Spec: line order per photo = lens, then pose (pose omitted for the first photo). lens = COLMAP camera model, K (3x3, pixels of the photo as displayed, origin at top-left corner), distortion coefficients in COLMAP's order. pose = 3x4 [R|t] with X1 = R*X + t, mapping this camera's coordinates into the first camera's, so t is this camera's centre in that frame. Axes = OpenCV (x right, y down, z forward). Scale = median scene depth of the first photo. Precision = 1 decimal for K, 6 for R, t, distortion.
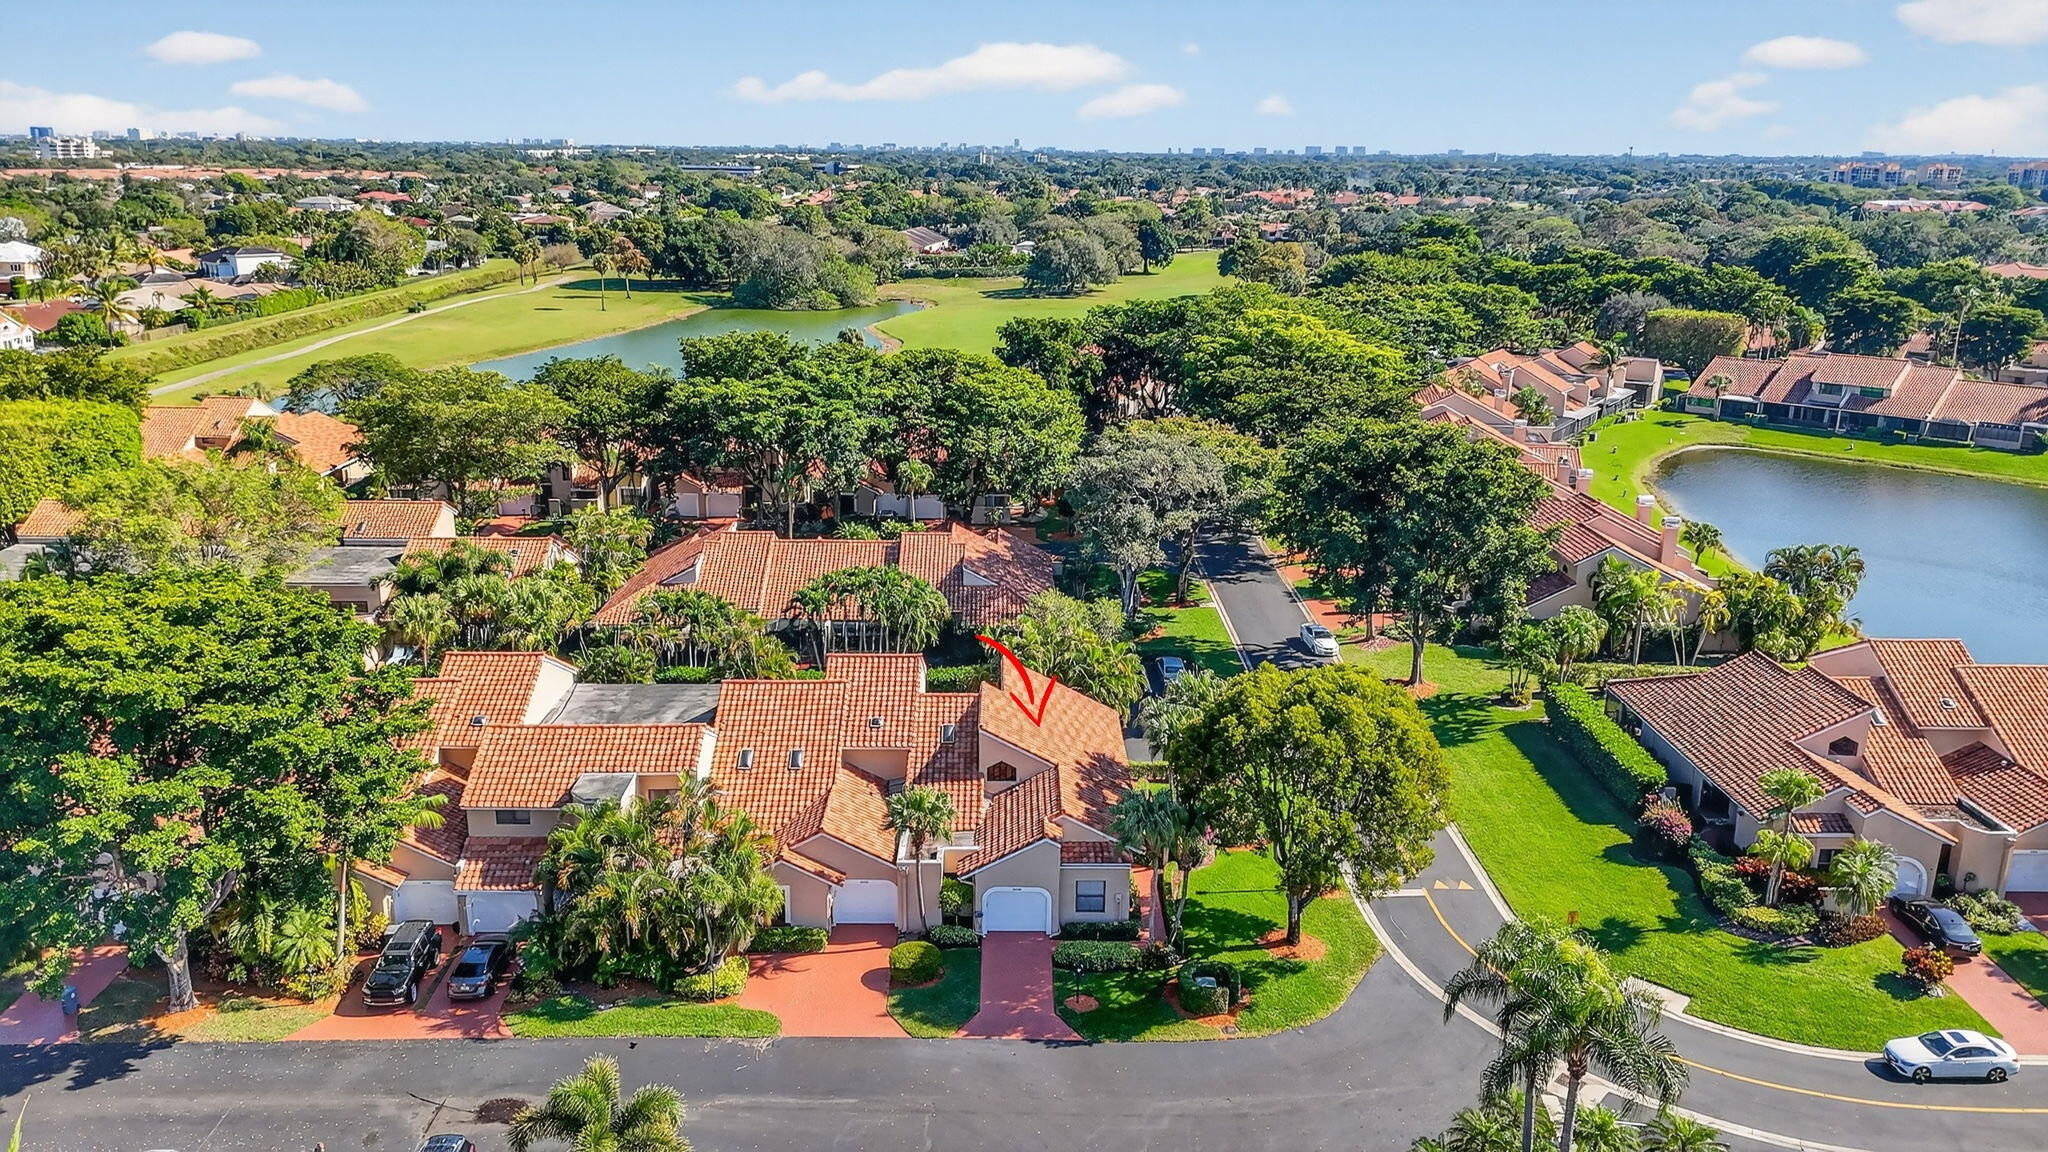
lens RADIAL K [[1511.1, 0, 1024.0], [0, 1511.1, 576.0], [0, 0, 1]] dist [0.071207, -0.085615]
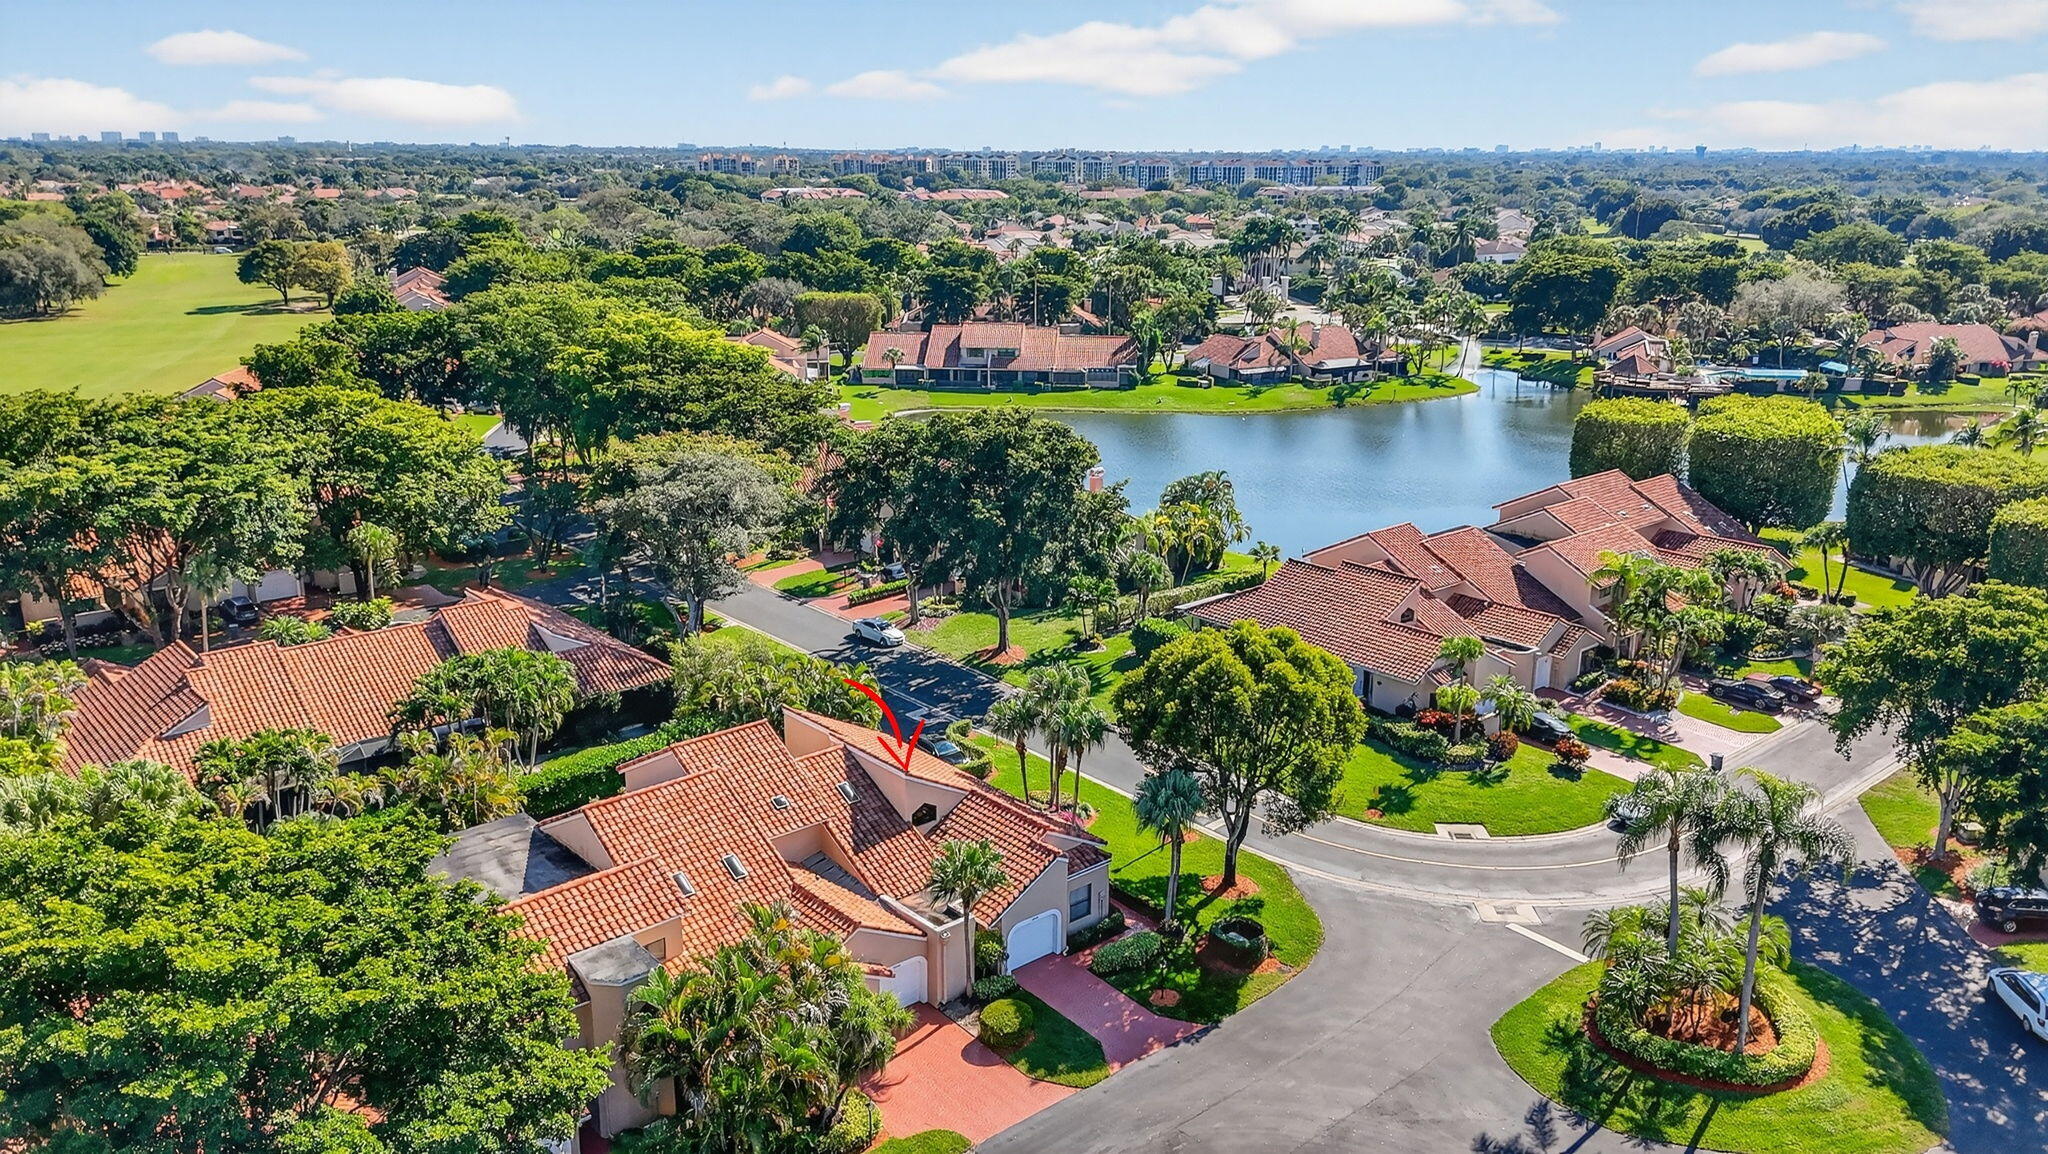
lens RADIAL K [[1511.1, 0, 1024.0], [0, 1511.1, 577.0], [0, 0, 1]] dist [0.071207, -0.085615]
pose [[0.753891, -0.180363, 0.631758, -0.301021], [0.175877, 0.981888, 0.070444, -0.039882], [-0.633021, 0.058005, 0.771958, 0.125670]]
